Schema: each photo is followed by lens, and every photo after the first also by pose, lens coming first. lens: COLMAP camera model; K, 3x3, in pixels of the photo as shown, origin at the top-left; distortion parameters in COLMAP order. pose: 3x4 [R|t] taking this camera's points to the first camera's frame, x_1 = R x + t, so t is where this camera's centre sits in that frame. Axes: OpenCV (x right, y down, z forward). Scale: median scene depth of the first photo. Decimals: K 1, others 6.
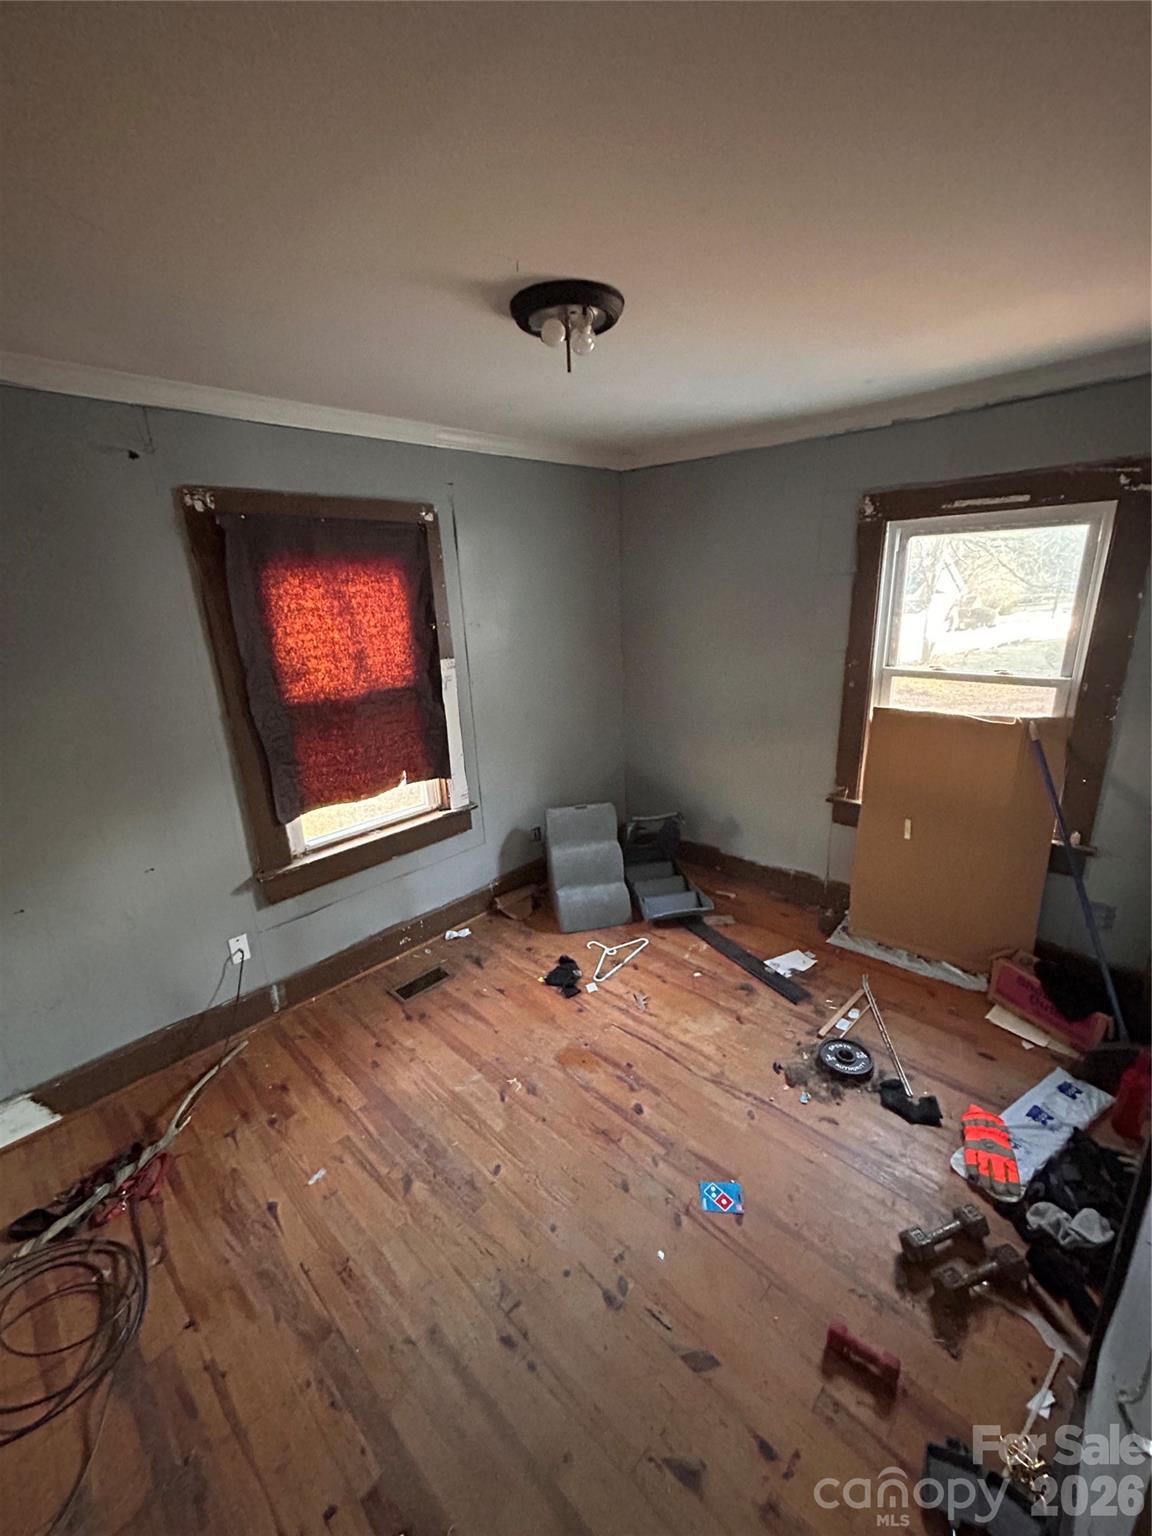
lens RADIAL K [[629.2, 0, 576.0], [0, 629.2, 768.0], [0, 0, 1]] dist [0.000429, 0.000253]
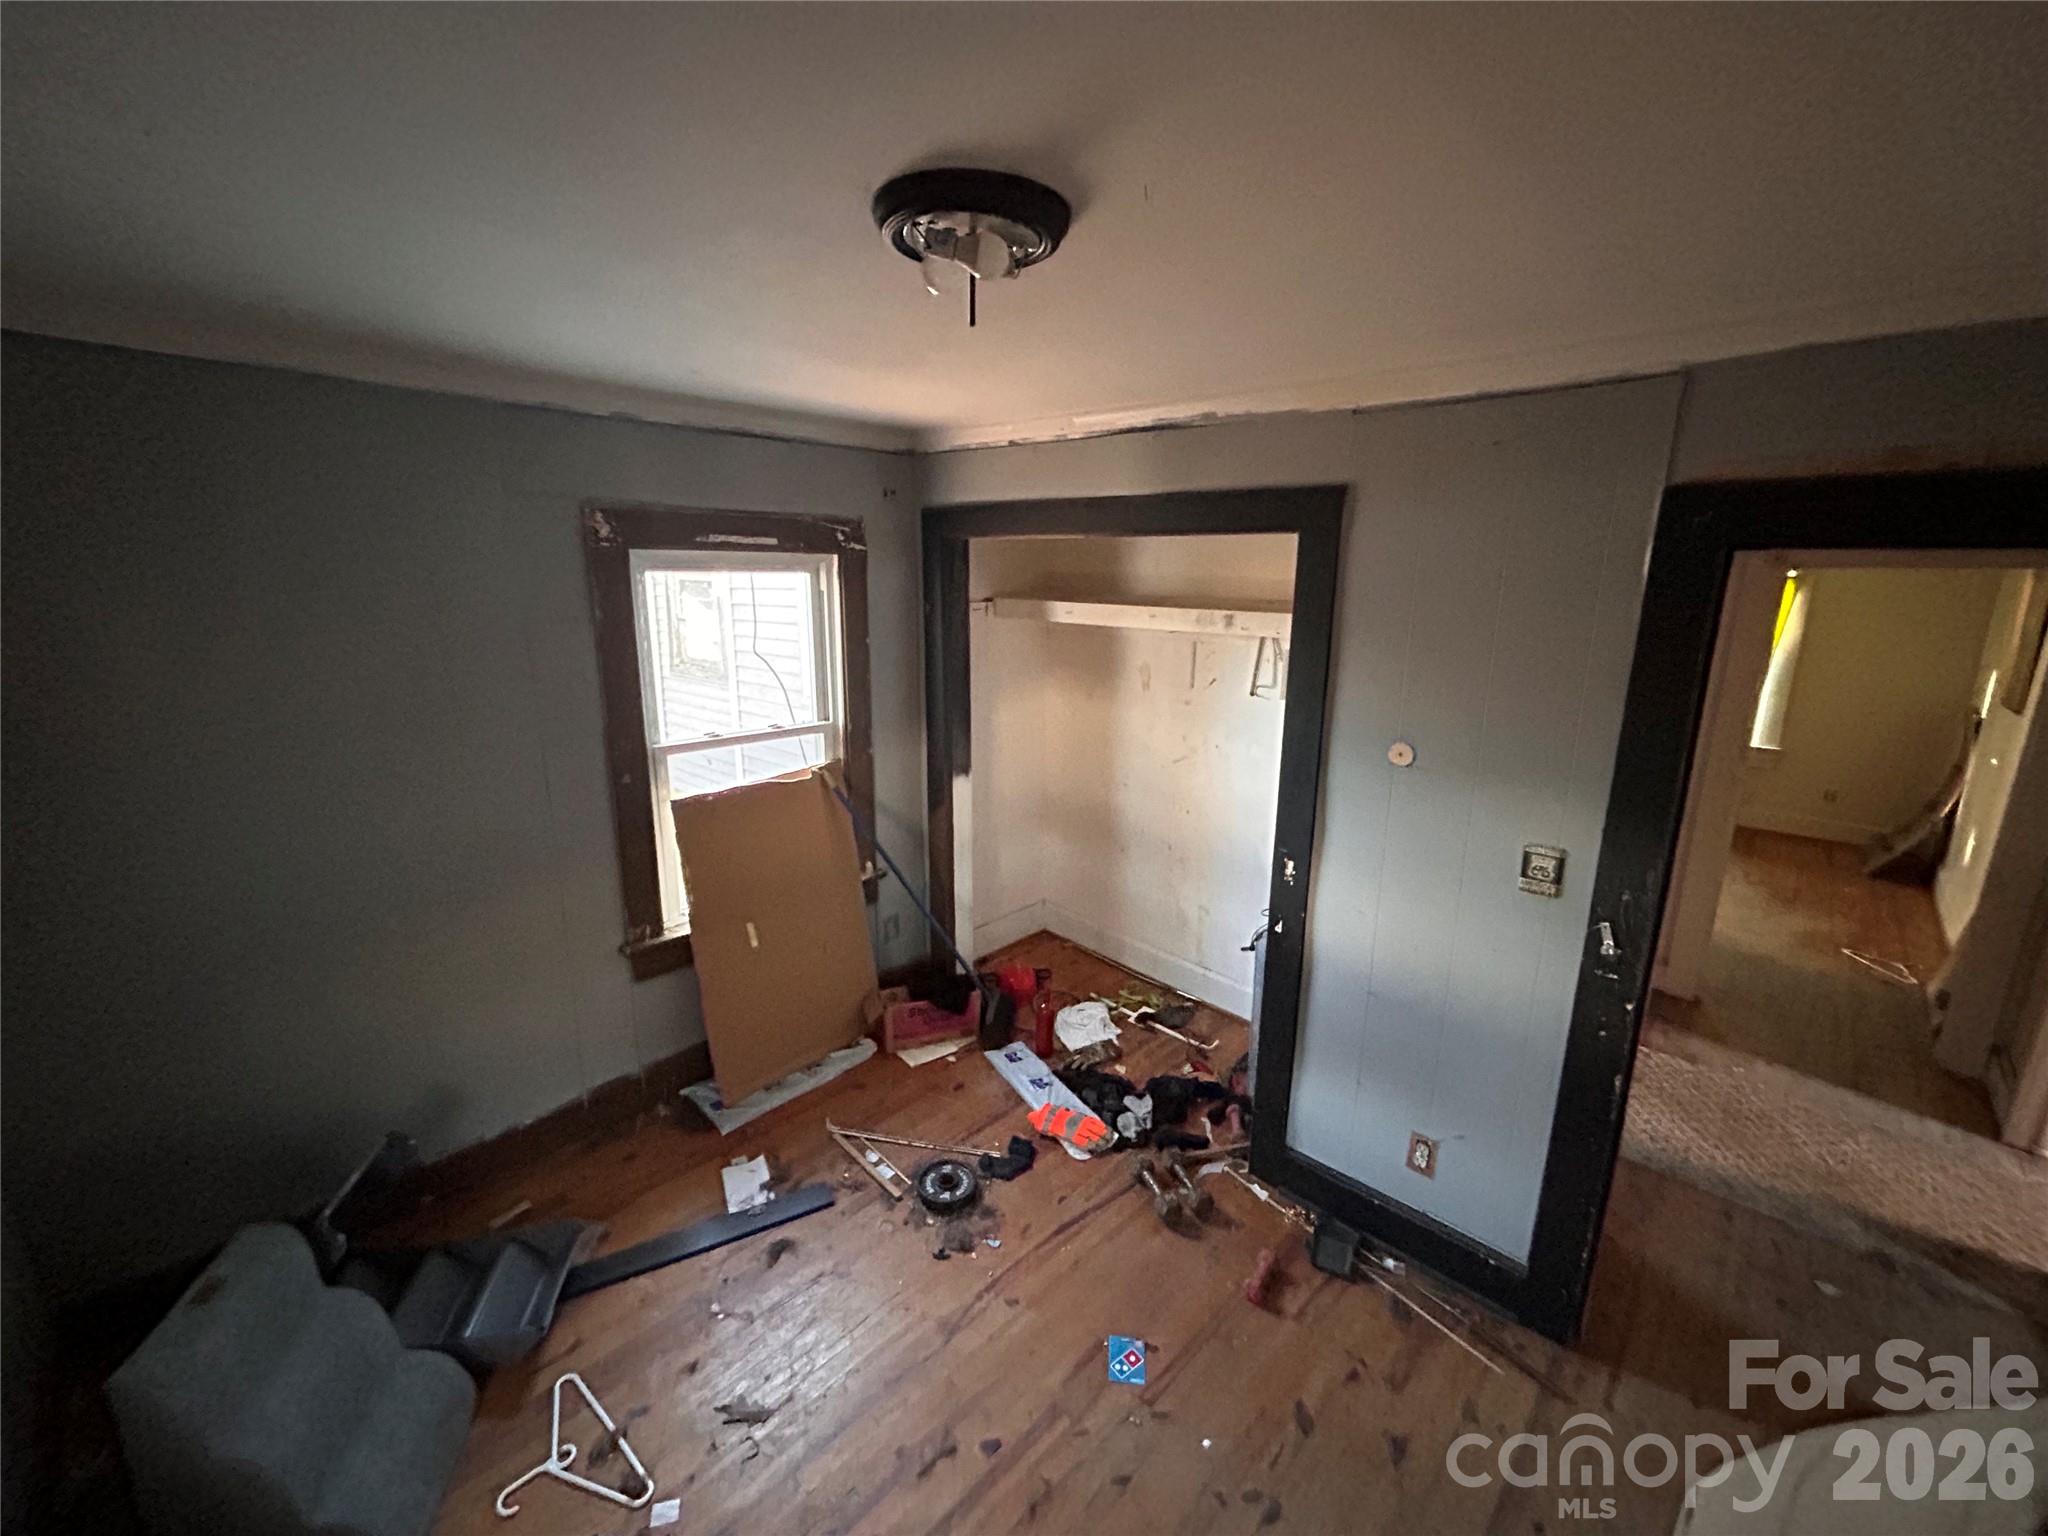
lens RADIAL K [[839.0, 0, 1022.5], [0, 839.0, 767.5], [0, 0, 1]] dist [0.000429, 0.000253]
pose [[-0.004714, -0.195336, 0.980725, -0.549098], [0.268656, 0.944432, 0.189399, -0.246208], [-0.963225, 0.264370, 0.048026, 0.665271]]
